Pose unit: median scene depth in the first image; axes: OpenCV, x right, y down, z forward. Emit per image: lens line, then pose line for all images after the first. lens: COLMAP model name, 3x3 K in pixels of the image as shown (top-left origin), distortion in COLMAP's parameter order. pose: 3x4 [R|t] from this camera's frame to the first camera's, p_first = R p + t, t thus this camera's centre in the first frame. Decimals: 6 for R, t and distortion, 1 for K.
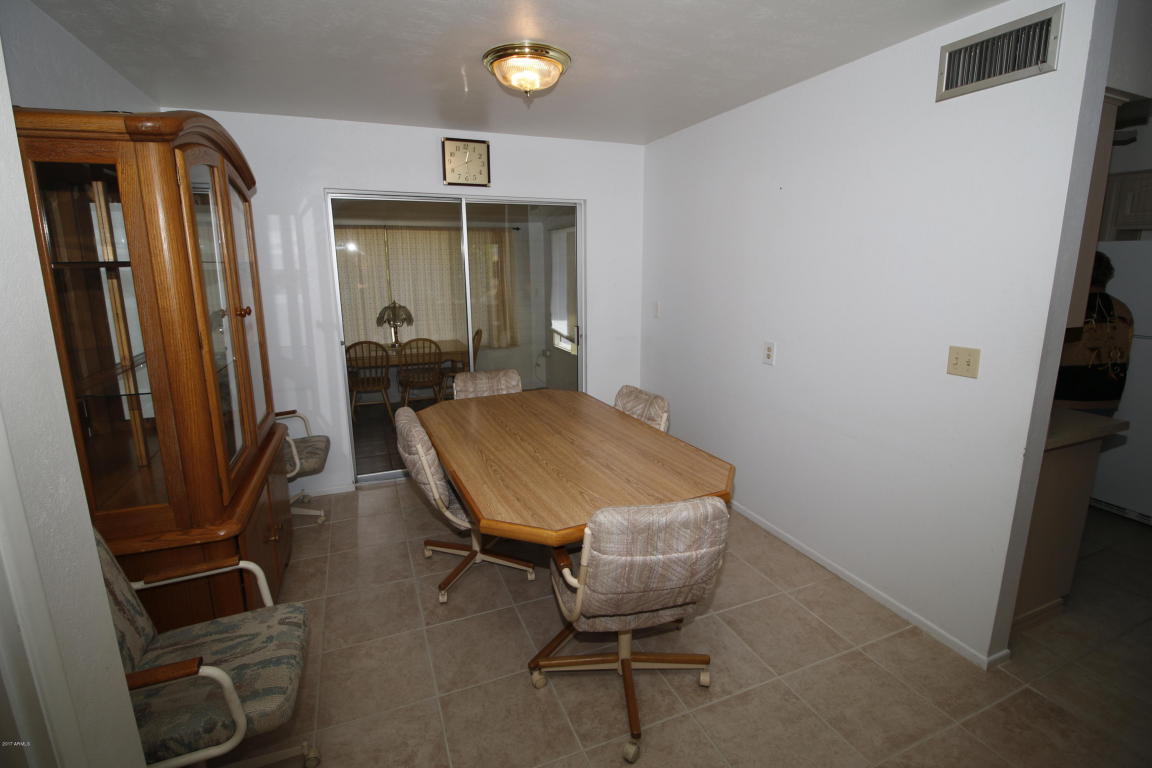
lens RADIAL K [[536.1, 0, 578.9], [0, 536.1, 377.0], [0, 0, 1]] dist [-0.003275, -0.009605]
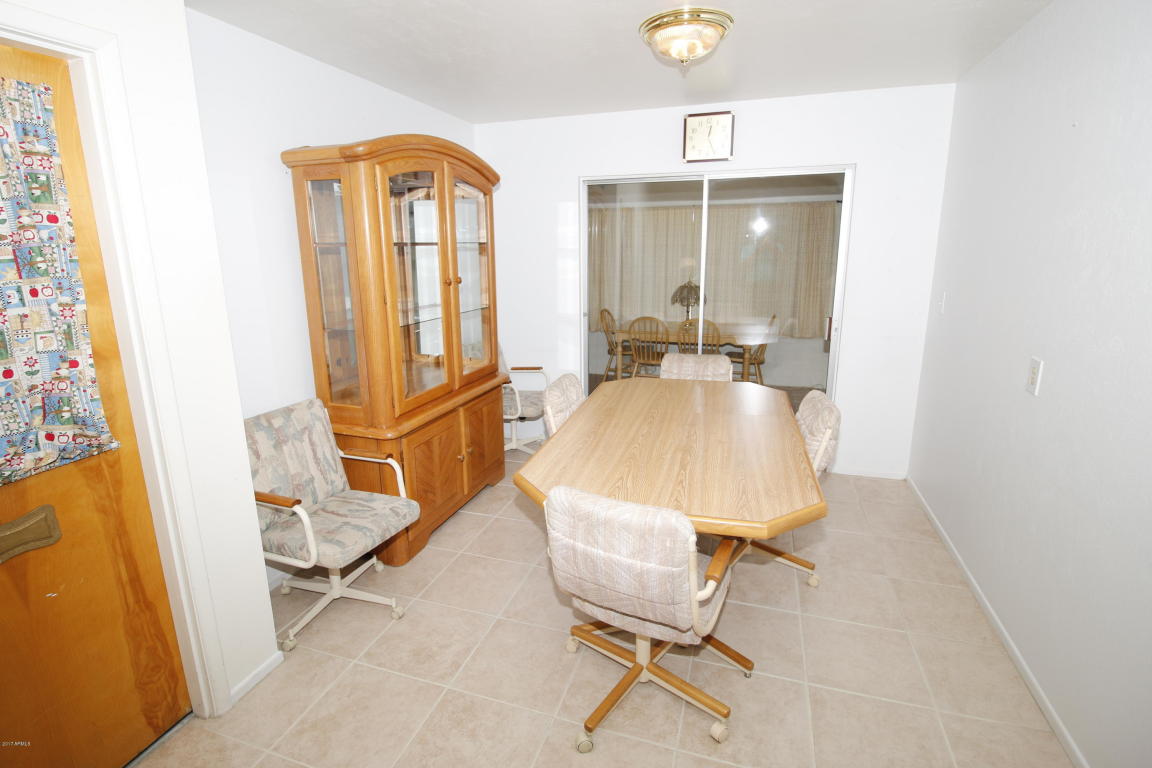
lens RADIAL K [[560.7, 0, 577.4], [0, 560.7, 375.8], [0, 0, 1]] dist [-0.000188, -0.001120]
pose [[0.758880, 0.146300, -0.634584, 0.450273], [-0.130104, 0.988854, 0.072388, -0.027093], [0.638101, 0.027628, 0.769457, 0.123679]]
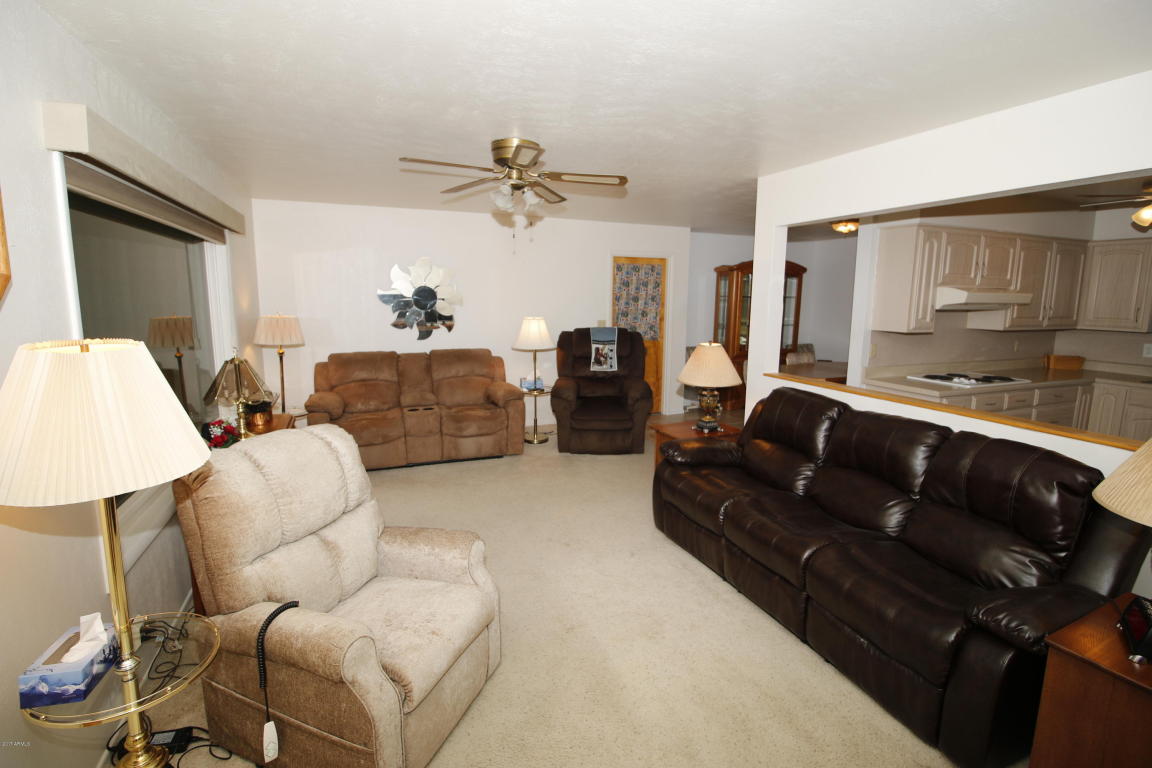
lens RADIAL K [[536.1, 0, 578.9], [0, 536.1, 377.0], [0, 0, 1]] dist [-0.003275, -0.009605]
pose [[0.007475, 0.155460, -0.987814, 2.591442], [-0.213041, 0.965410, 0.150322, 0.030375], [0.977015, 0.209321, 0.040336, -0.224381]]
